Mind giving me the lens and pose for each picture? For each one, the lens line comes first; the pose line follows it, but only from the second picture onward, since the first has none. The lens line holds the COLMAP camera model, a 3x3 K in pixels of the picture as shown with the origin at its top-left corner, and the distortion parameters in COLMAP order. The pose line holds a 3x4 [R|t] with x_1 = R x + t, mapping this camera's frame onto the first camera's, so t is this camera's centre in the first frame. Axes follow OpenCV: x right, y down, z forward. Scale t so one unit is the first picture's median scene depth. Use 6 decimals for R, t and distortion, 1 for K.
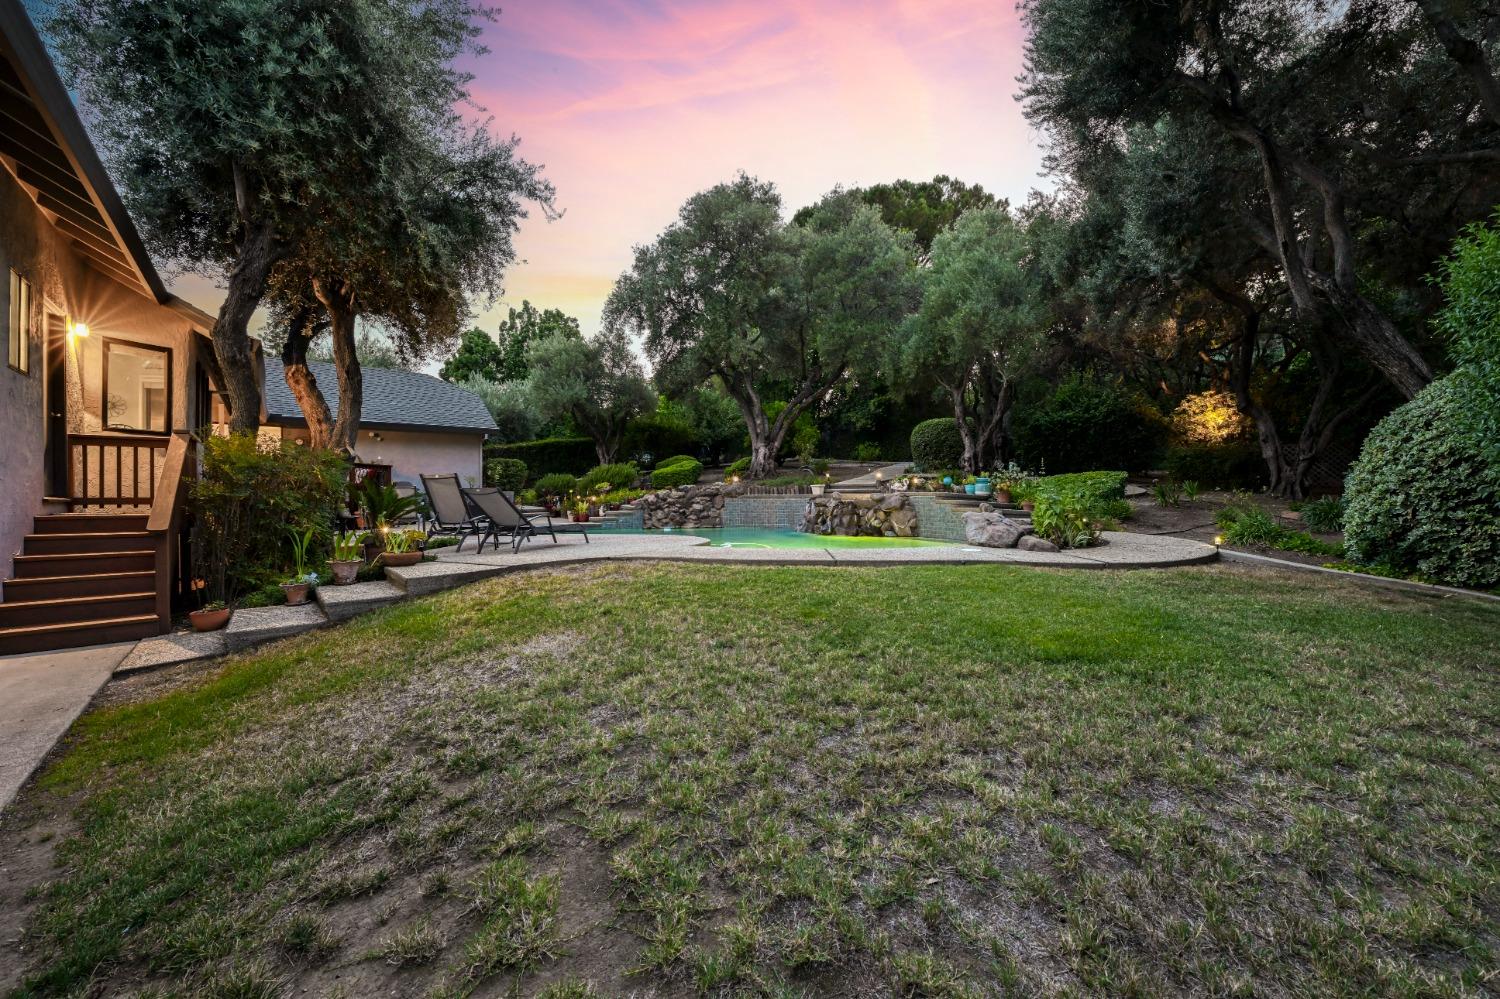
lens RADIAL K [[590.8, 0, 754.1], [0, 590.8, 492.9], [0, 0, 1]] dist [-0.001496, 0.000042]
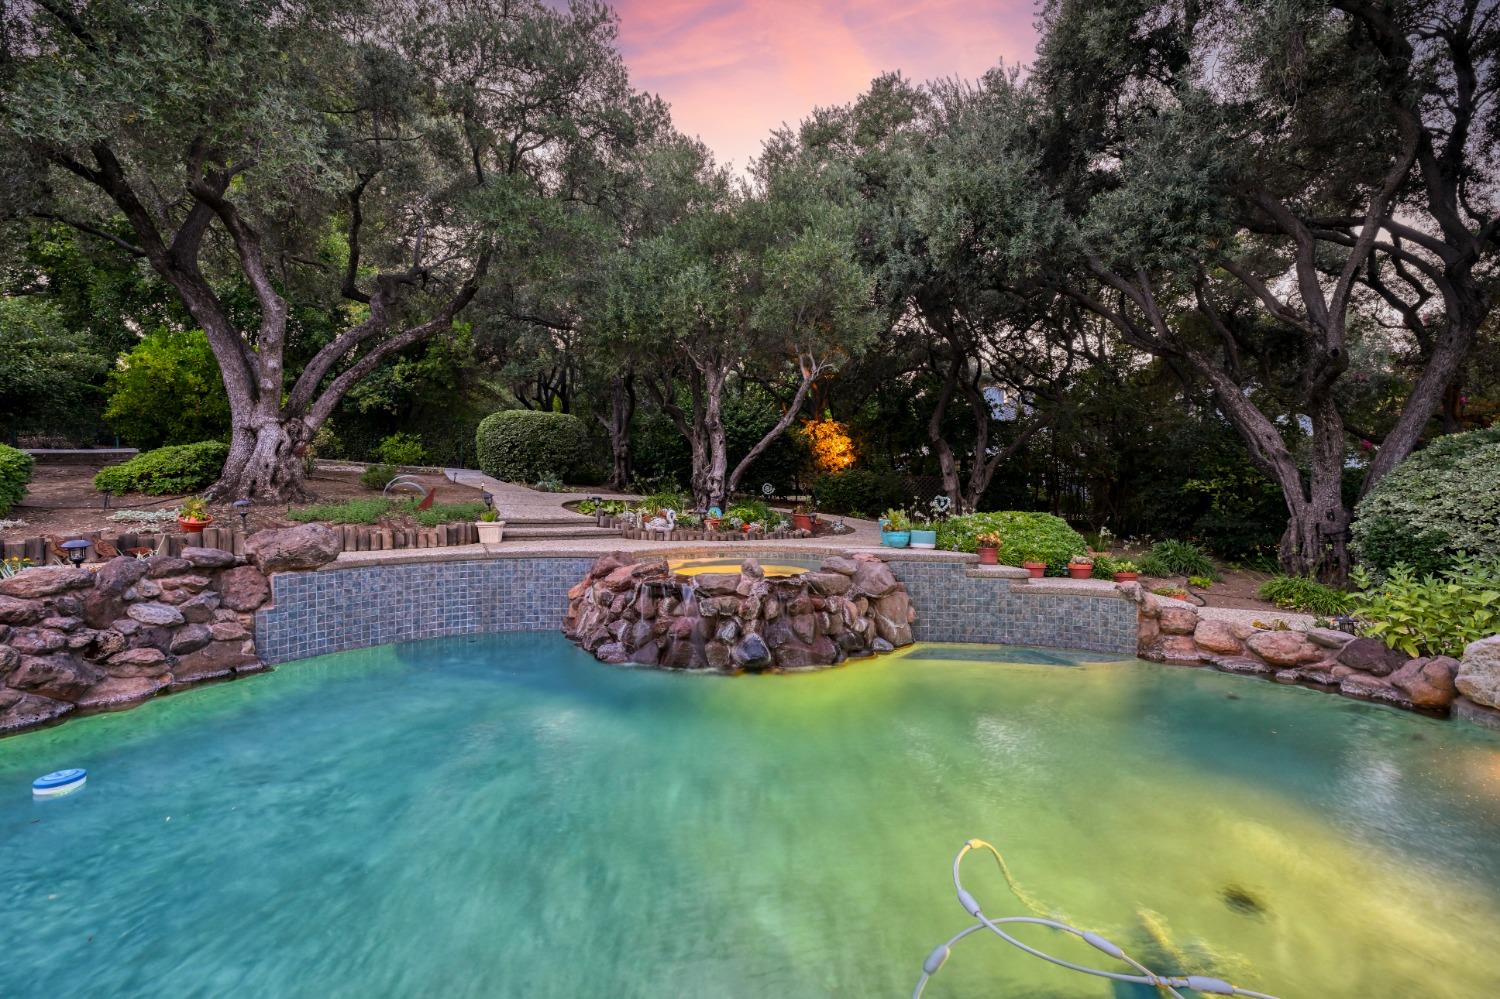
lens RADIAL K [[590.8, 0, 753.7], [0, 590.8, 495.5], [0, 0, 1]] dist [-0.001496, 0.000042]
pose [[0.574126, 0.011617, 0.818685, -0.149177], [-0.008904, 0.999929, -0.007945, -0.031219], [-0.818719, -0.002728, 0.574188, 0.543448]]
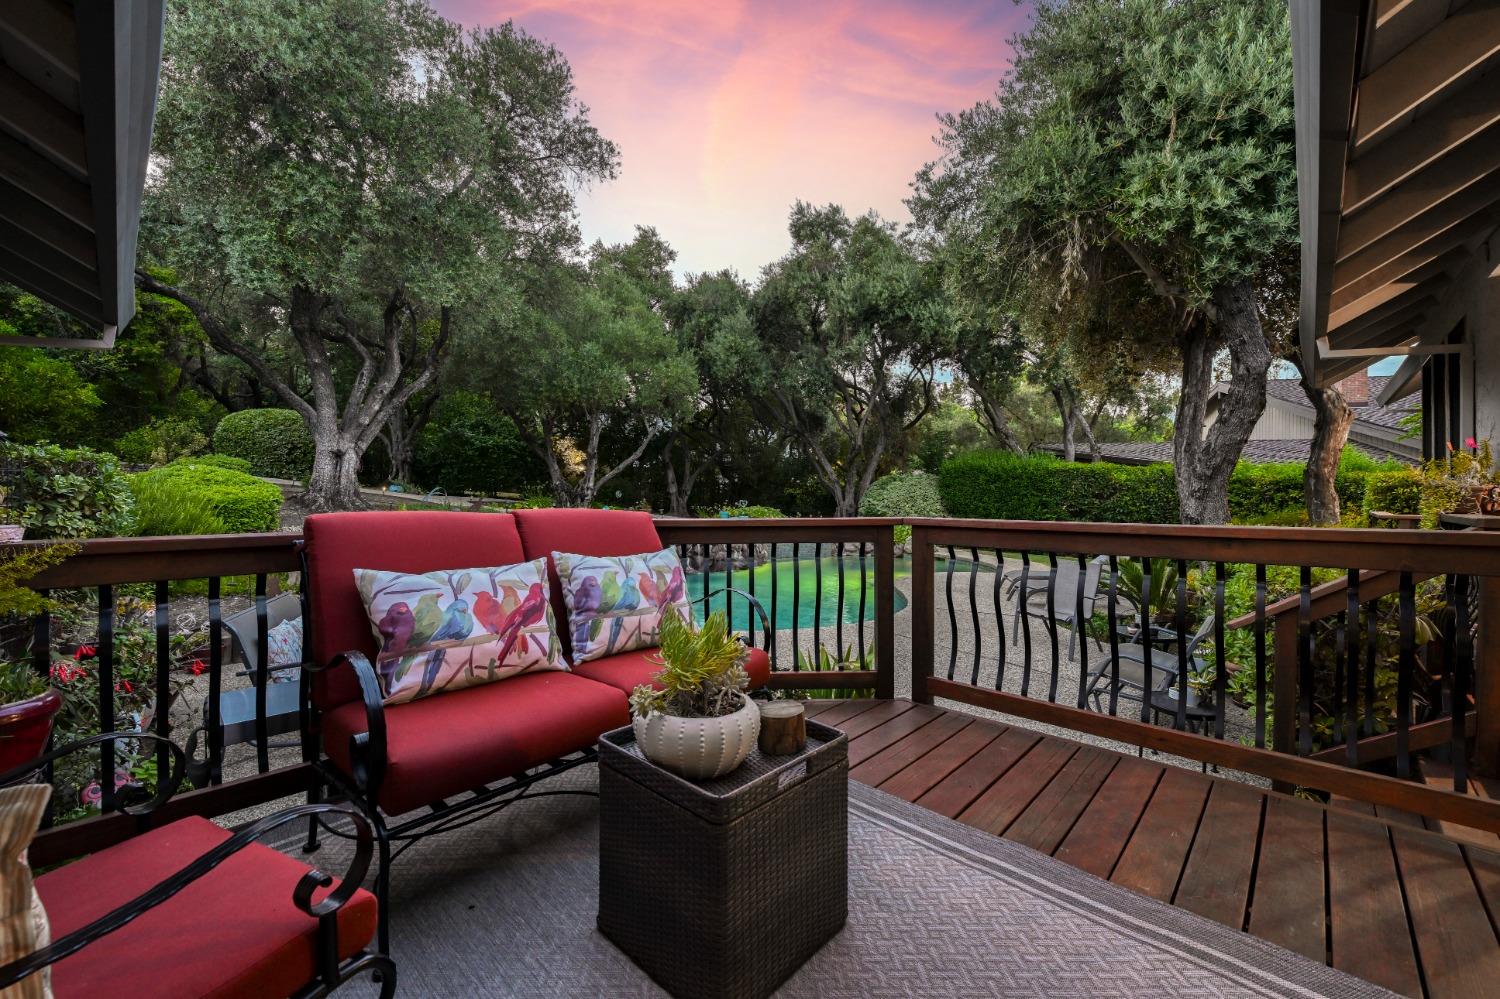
lens RADIAL K [[590.8, 0, 752.2], [0, 590.8, 497.6], [0, 0, 1]] dist [-0.001496, 0.000042]
pose [[-0.135523, -0.005629, 0.990758, -0.659500], [-0.008432, 0.999954, 0.004528, -0.044026], [-0.990738, -0.007741, -0.135564, 0.798904]]
